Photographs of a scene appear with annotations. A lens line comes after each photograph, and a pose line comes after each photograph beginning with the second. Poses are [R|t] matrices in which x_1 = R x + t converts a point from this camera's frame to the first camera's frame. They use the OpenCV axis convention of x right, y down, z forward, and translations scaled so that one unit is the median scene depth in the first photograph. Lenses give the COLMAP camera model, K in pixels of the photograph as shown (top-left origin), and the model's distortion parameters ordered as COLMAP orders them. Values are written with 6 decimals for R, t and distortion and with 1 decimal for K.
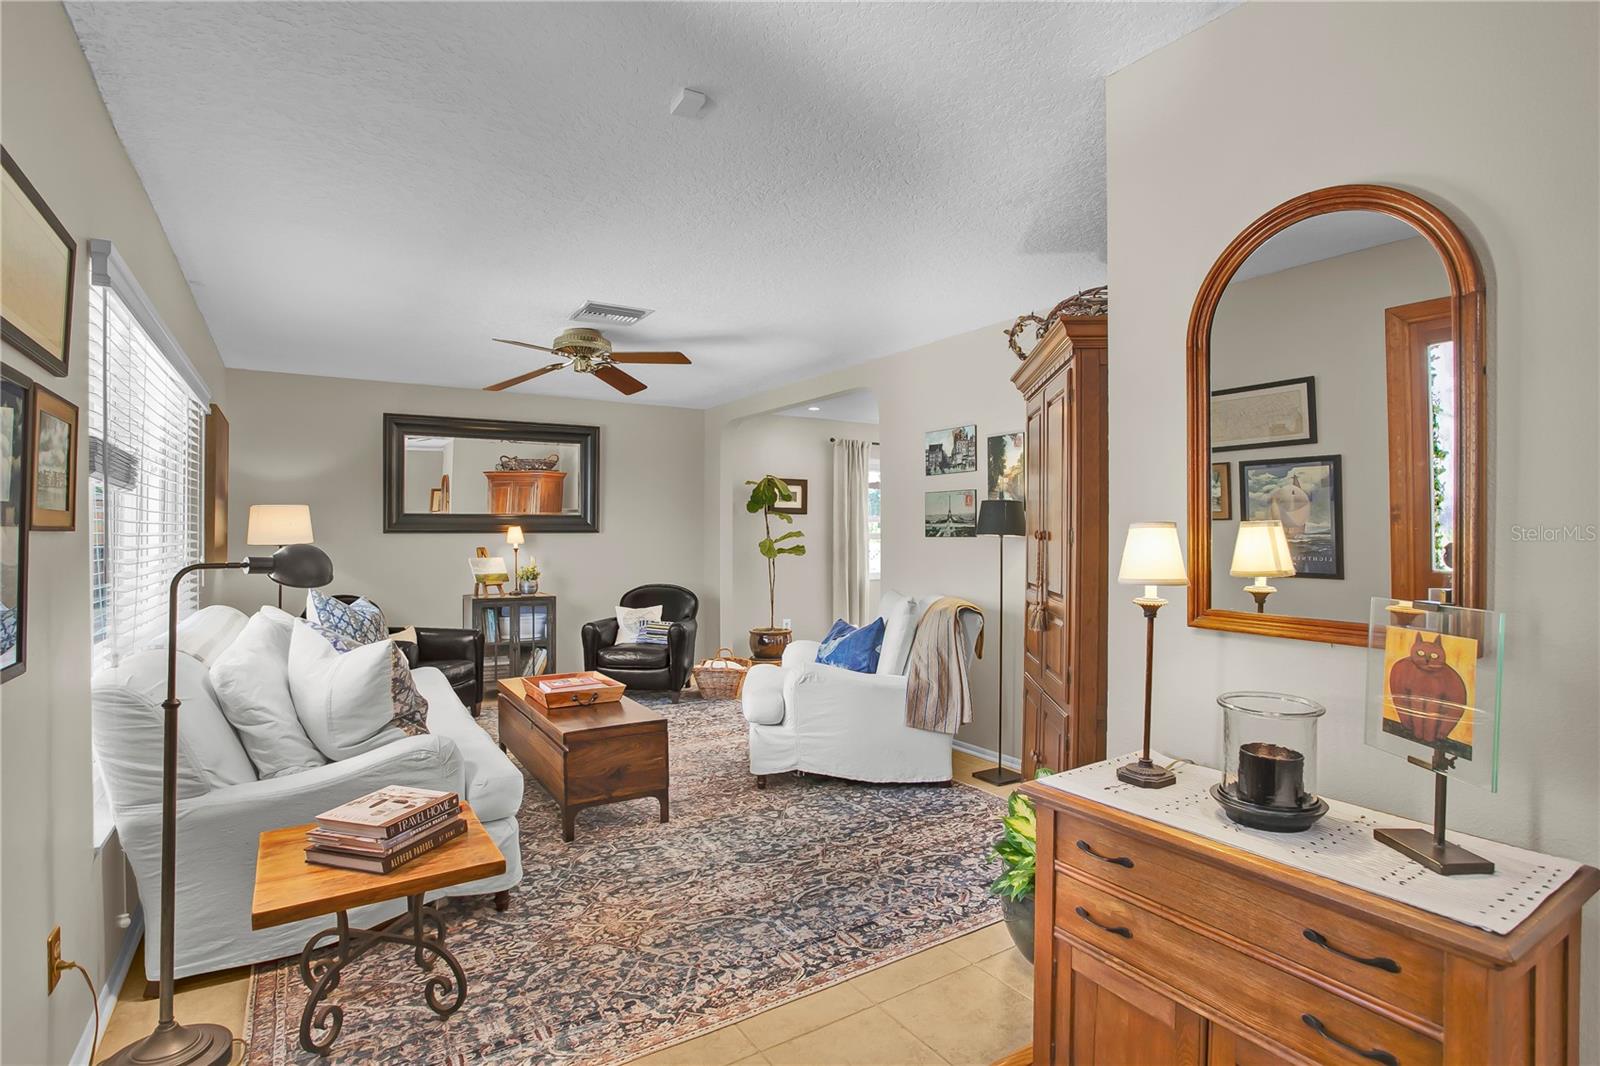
lens RADIAL K [[794.9, 0, 800.5], [0, 794.9, 528.9], [0, 0, 1]] dist [-0.059837, 0.023665]
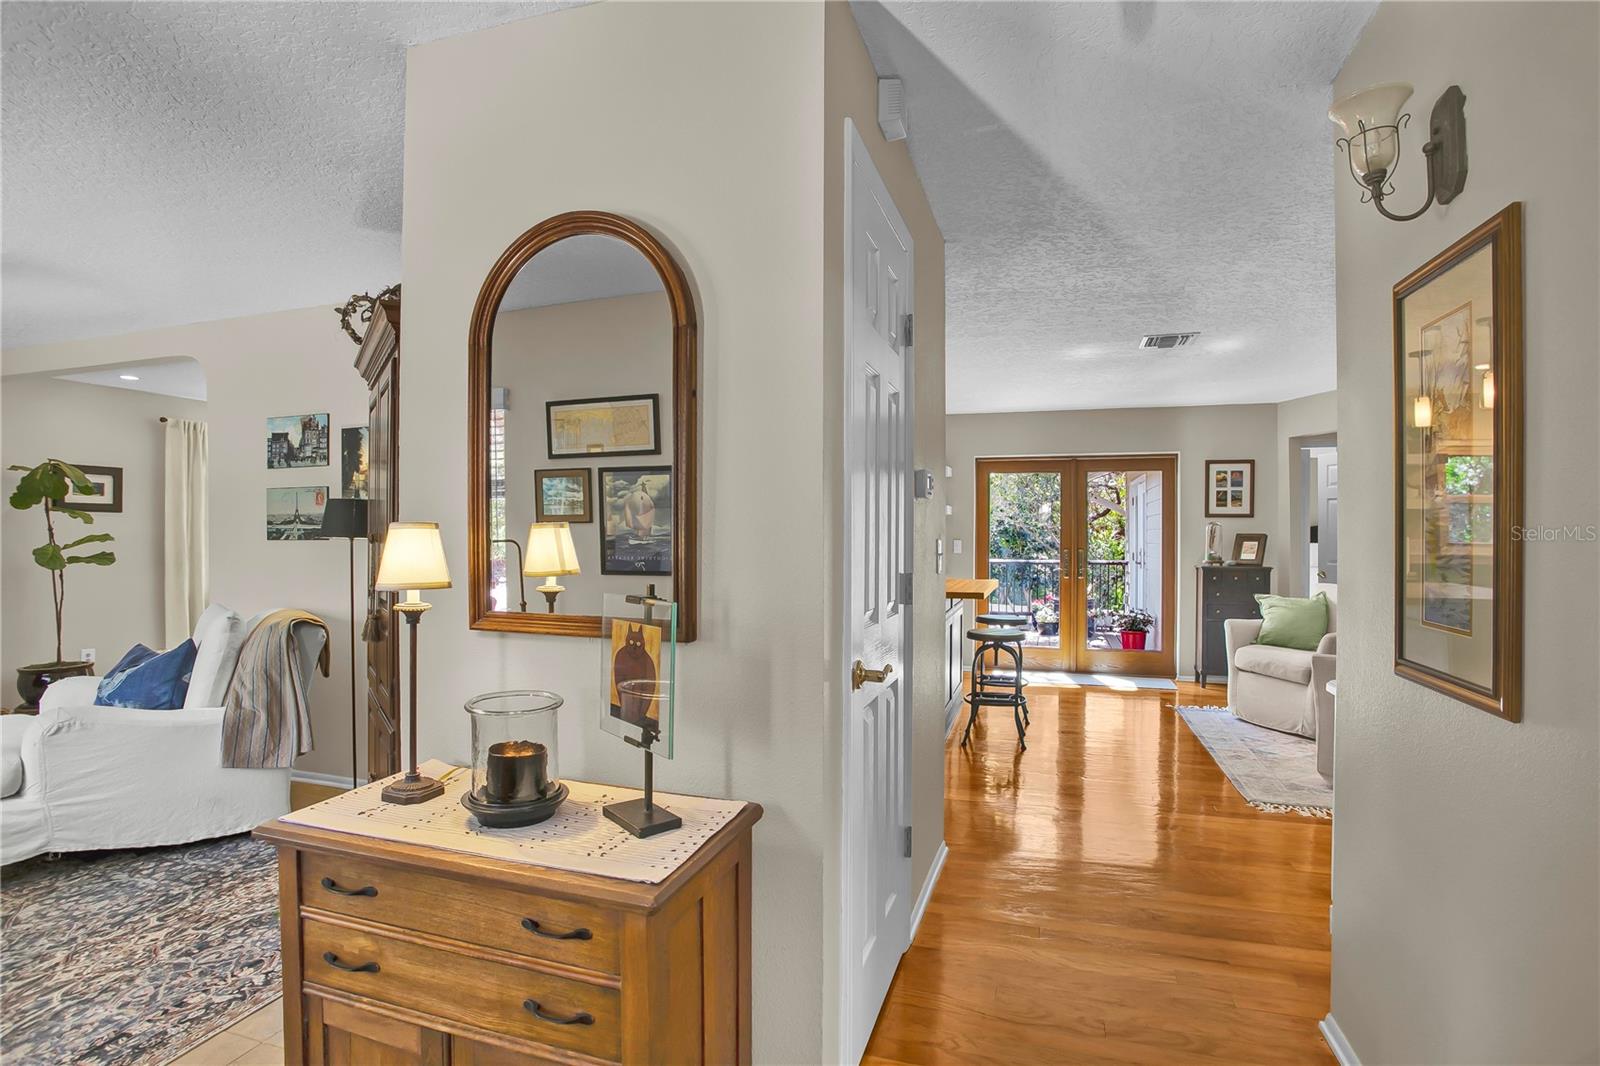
lens RADIAL K [[794.9, 0, 804.4], [0, 794.9, 532.8], [0, 0, 1]] dist [-0.059837, 0.023665]
pose [[0.771928, -0.000333, 0.635710, 0.118263], [-0.000808, 0.999999, 0.001505, 0.000714], [-0.635709, -0.001676, 0.771927, -0.016848]]
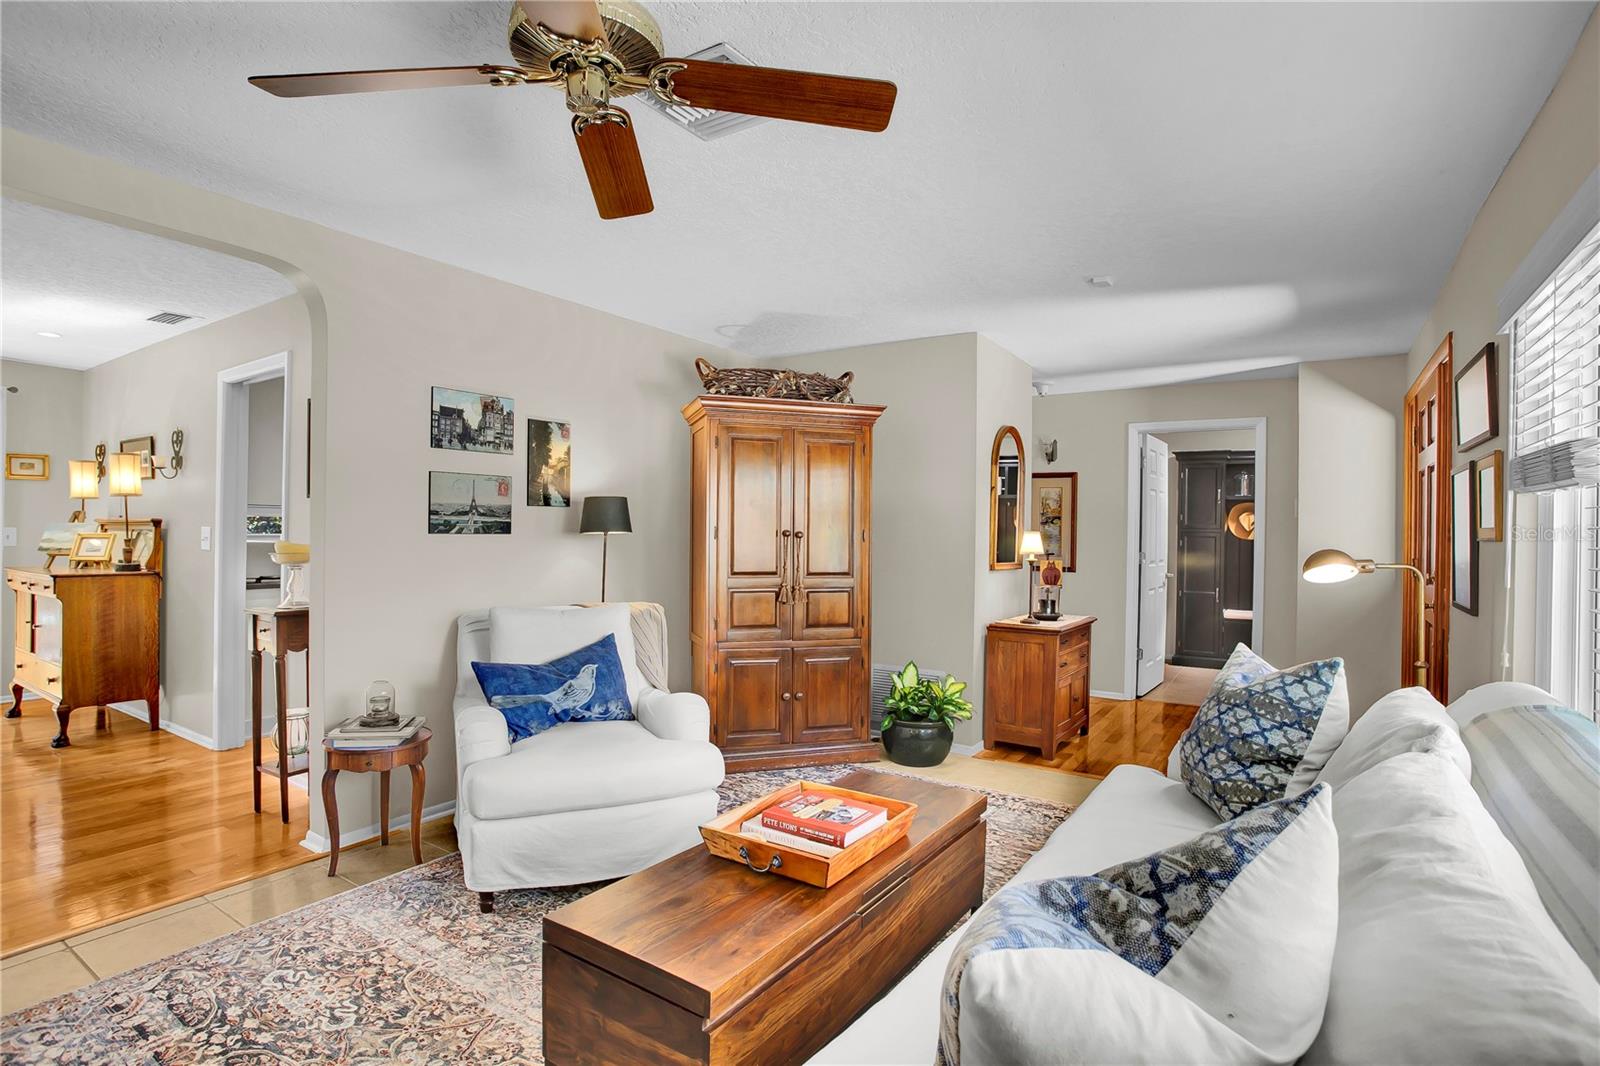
lens RADIAL K [[794.9, 0, 803.1], [0, 794.9, 535.8], [0, 0, 1]] dist [-0.059837, 0.023665]
pose [[-0.407337, -0.008643, 0.913237, -0.998281], [-0.015930, 0.999870, 0.002357, 0.008188], [-0.913139, -0.013587, -0.407422, 1.594931]]
